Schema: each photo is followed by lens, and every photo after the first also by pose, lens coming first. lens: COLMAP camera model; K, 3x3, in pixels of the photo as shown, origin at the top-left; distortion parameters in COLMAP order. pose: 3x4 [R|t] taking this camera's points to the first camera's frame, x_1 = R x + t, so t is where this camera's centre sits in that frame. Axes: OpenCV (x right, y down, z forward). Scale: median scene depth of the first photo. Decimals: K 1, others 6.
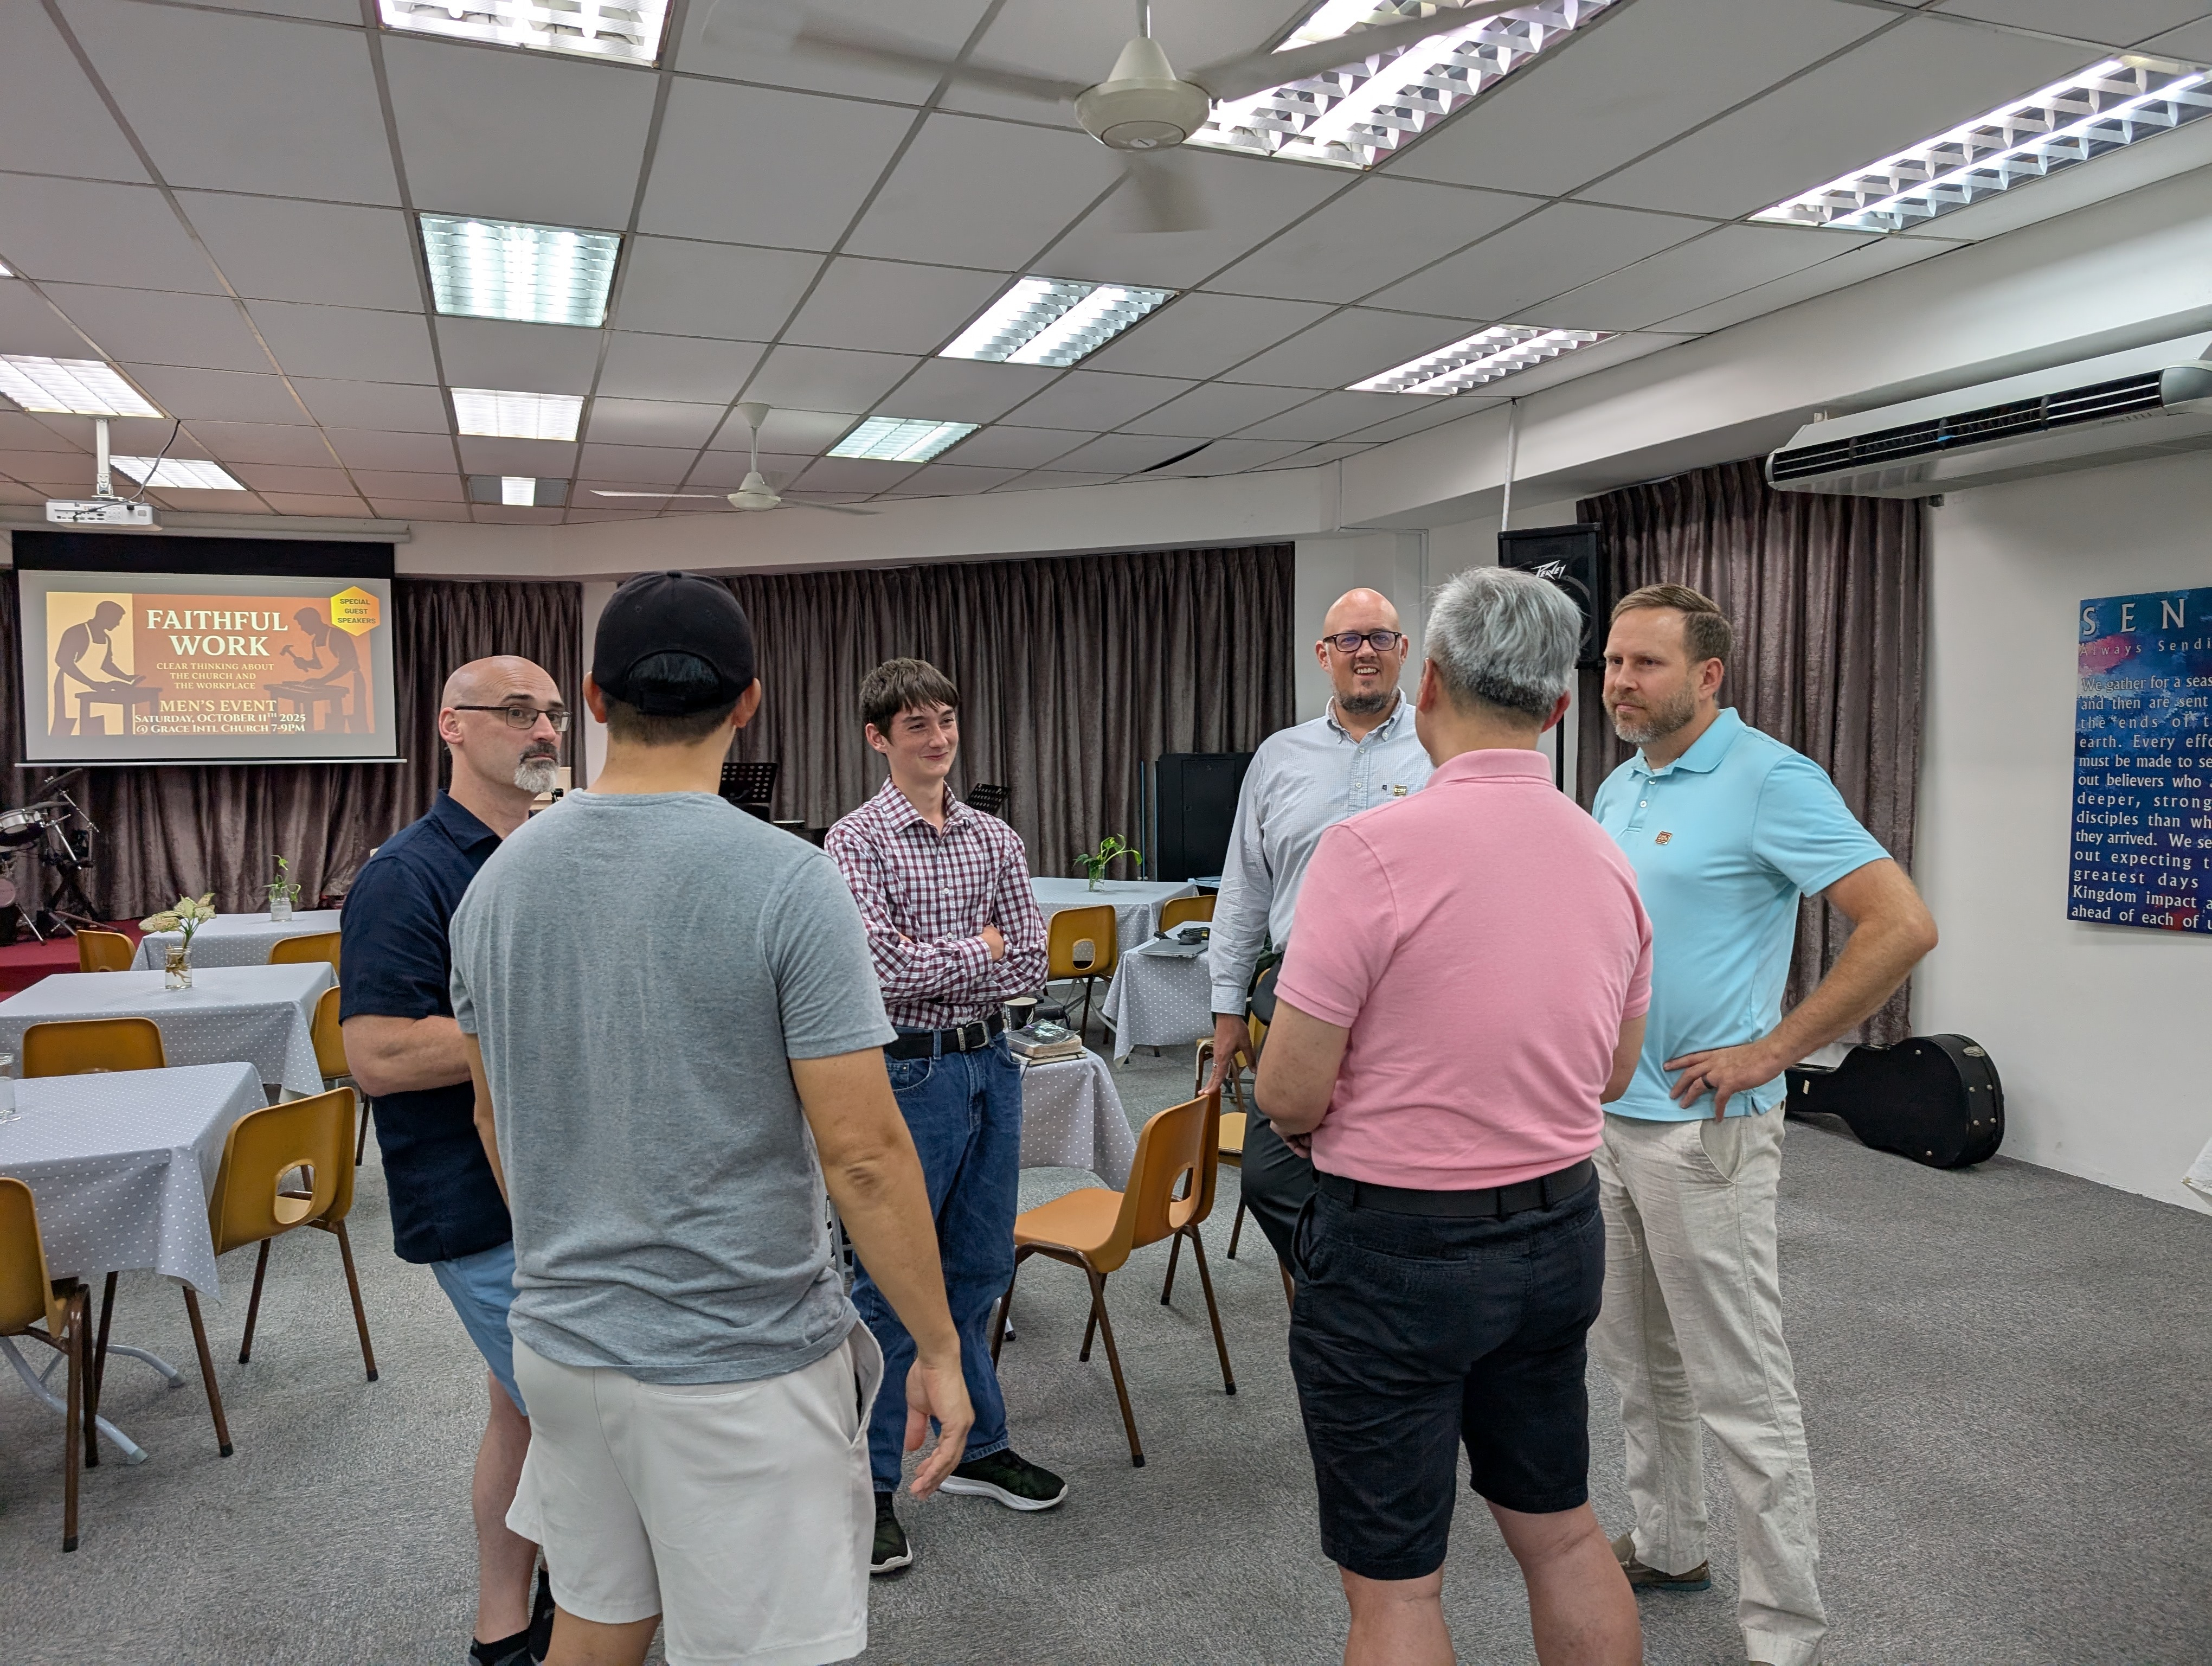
lens RADIAL K [[1534.4, 0, 1054.2], [0, 1534.4, 868.3], [0, 0, 1]] dist [-0.091741, 0.111030]
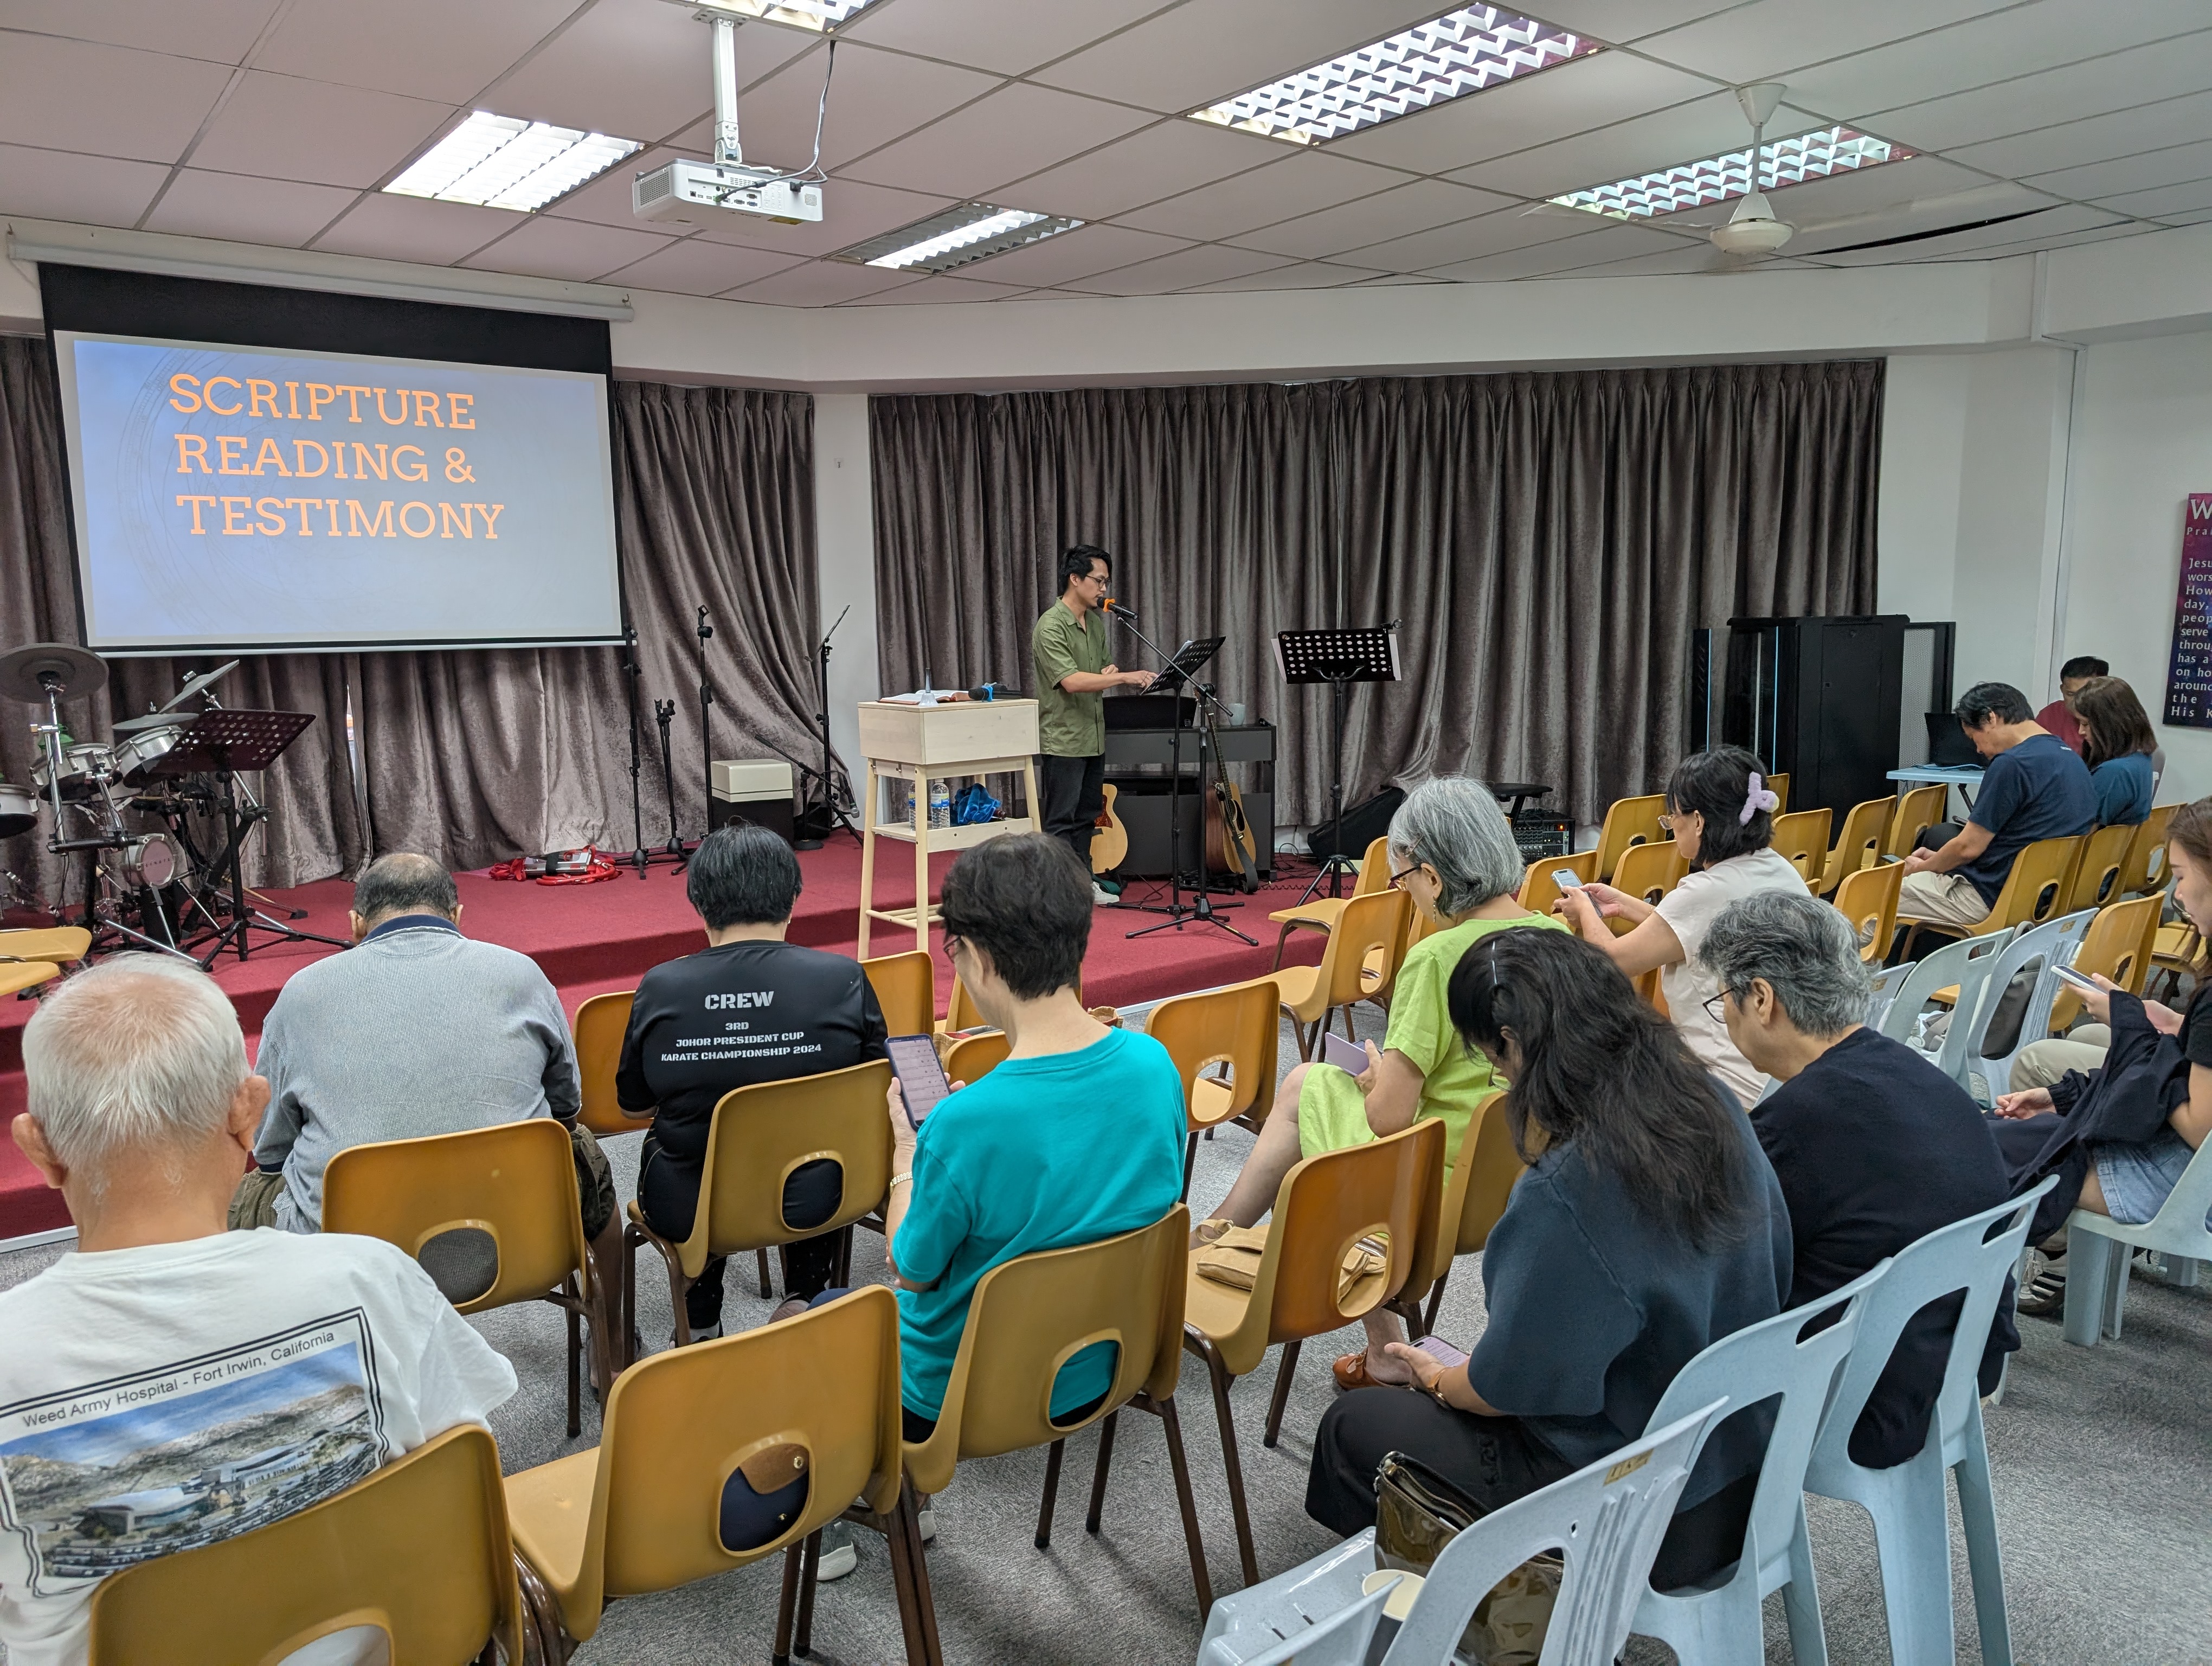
lens RADIAL K [[1574.0, 0, 1106.0], [0, 1574.0, 833.0], [0, 0, 1]] dist [0.003200, 0.003145]
pose [[0.952504, -0.058815, 0.298792, -0.796631], [0.043214, 0.997348, 0.058561, -0.037735], [-0.301444, -0.042867, 0.952520, 0.468296]]
